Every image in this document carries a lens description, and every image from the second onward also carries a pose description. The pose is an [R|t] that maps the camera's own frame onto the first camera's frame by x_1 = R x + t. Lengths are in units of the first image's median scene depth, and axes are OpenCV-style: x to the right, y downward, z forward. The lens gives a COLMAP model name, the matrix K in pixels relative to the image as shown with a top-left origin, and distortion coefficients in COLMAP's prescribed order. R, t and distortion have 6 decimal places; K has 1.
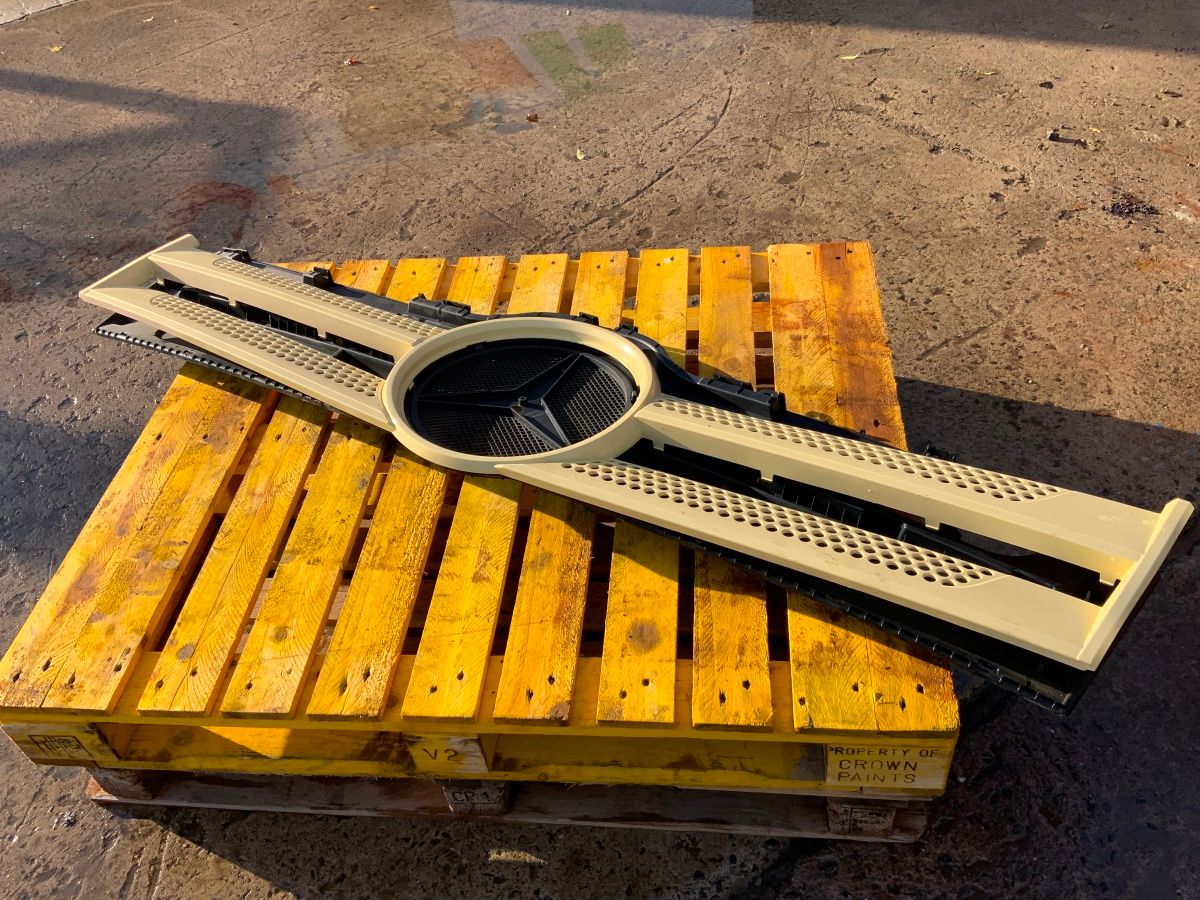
lens RADIAL K [[994.5, 0, 594.9], [0, 994.5, 449.0], [0, 0, 1]] dist [0.065987, -0.131763]
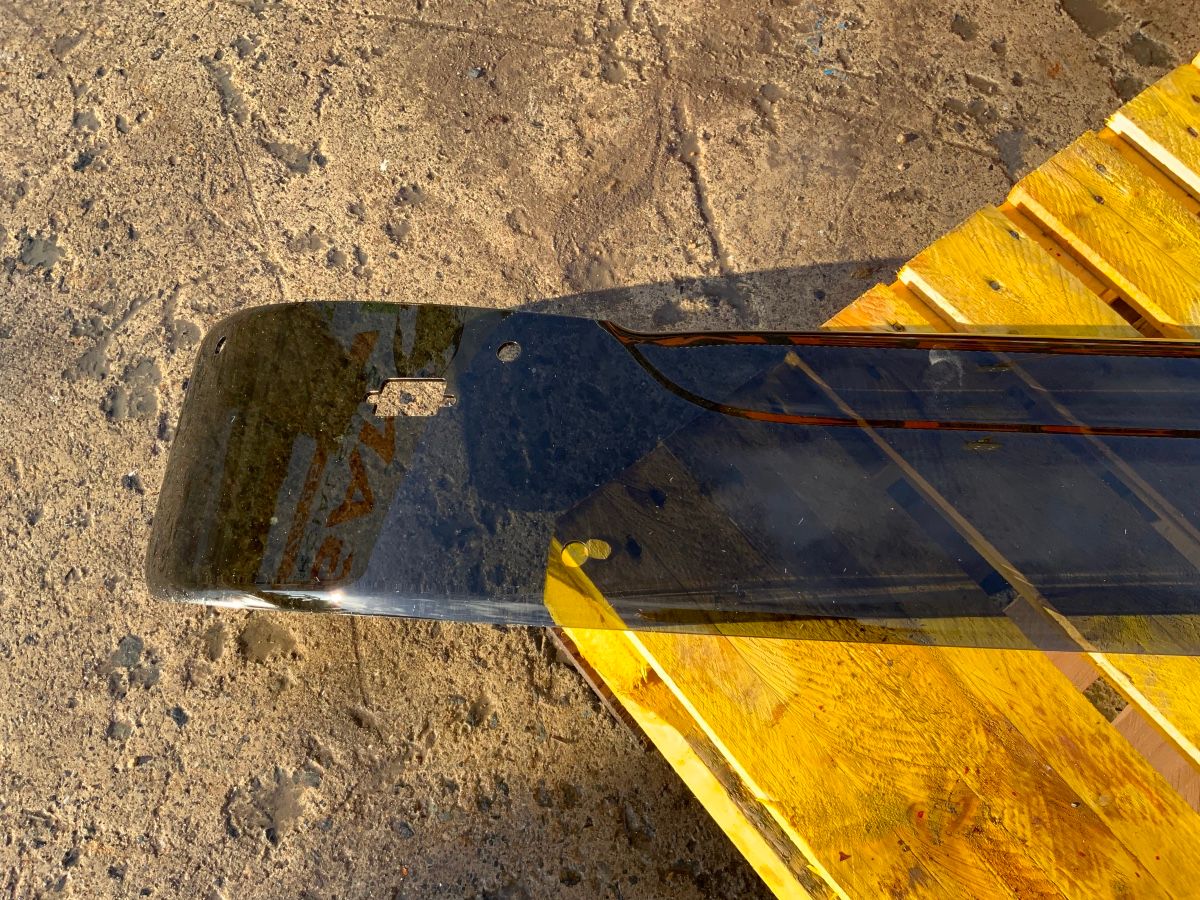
lens RADIAL K [[997.3, 0, 599.2], [0, 997.3, 446.8], [0, 0, 1]] dist [0.064873, -0.119363]
pose [[0.698368, -0.566570, 0.437356, -0.396205], [0.376945, 0.810590, 0.448170, -0.289580], [-0.608436, -0.148128, 0.779656, 0.665290]]
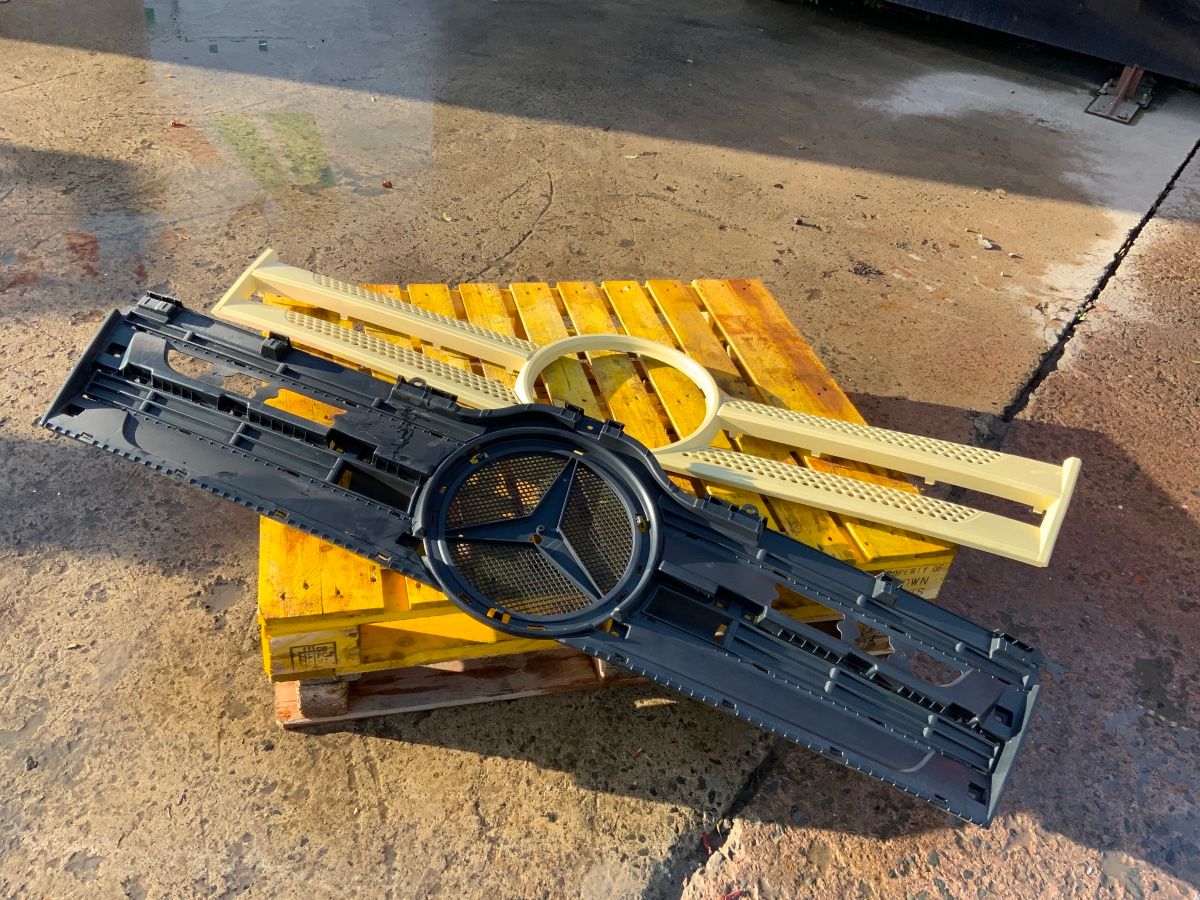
lens RADIAL K [[994.5, 0, 597.4], [0, 994.5, 453.5], [0, 0, 1]] dist [0.065987, -0.131763]
pose [[0.918734, -0.038752, 0.392970, -0.395799], [0.074544, 0.994300, -0.076227, 0.101227], [-0.387776, 0.099326, 0.916386, -0.137861]]
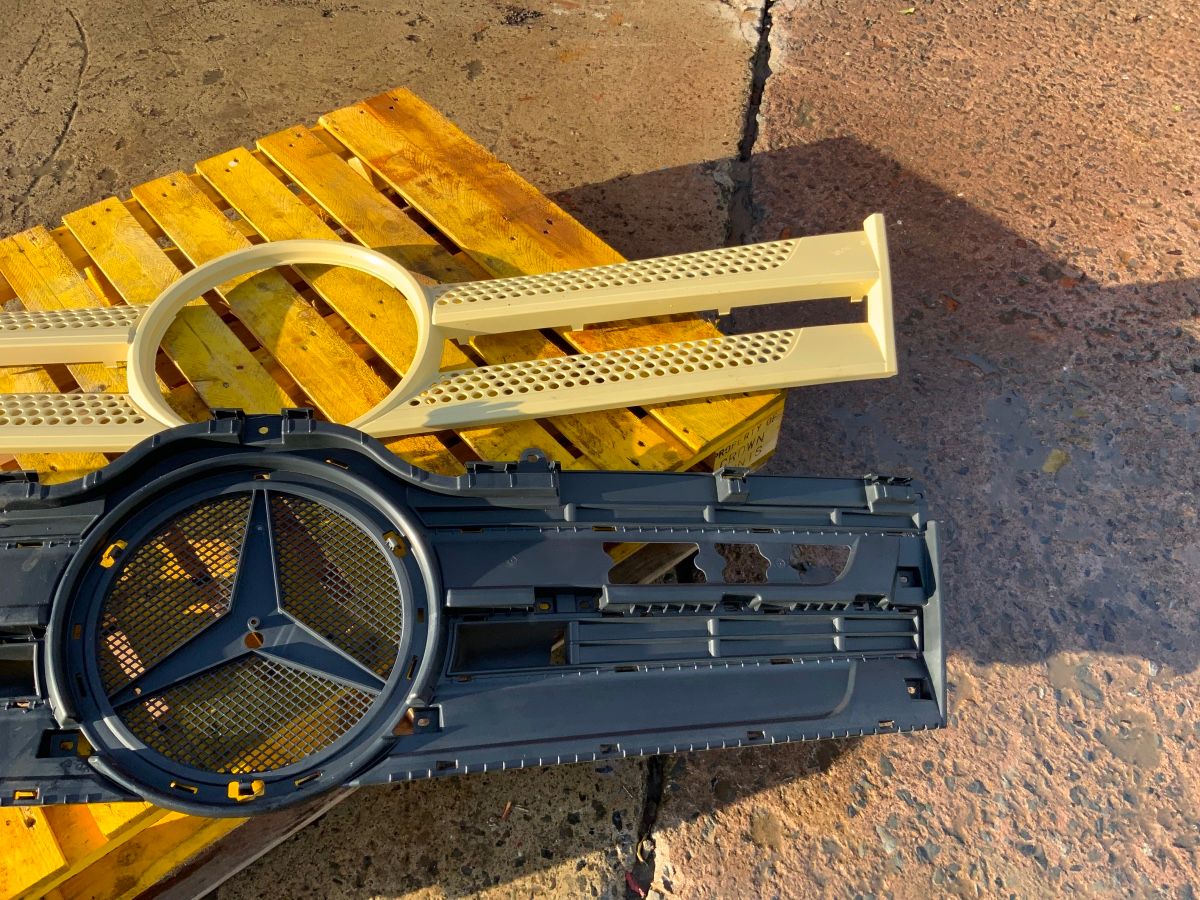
lens RADIAL K [[994.5, 0, 592.4], [0, 994.5, 461.3], [0, 0, 1]] dist [0.065987, -0.131763]
pose [[0.704174, -0.465566, 0.536084, -0.257670], [0.419198, 0.881989, 0.215331, -0.005922], [-0.573072, 0.073095, 0.816239, 0.060156]]
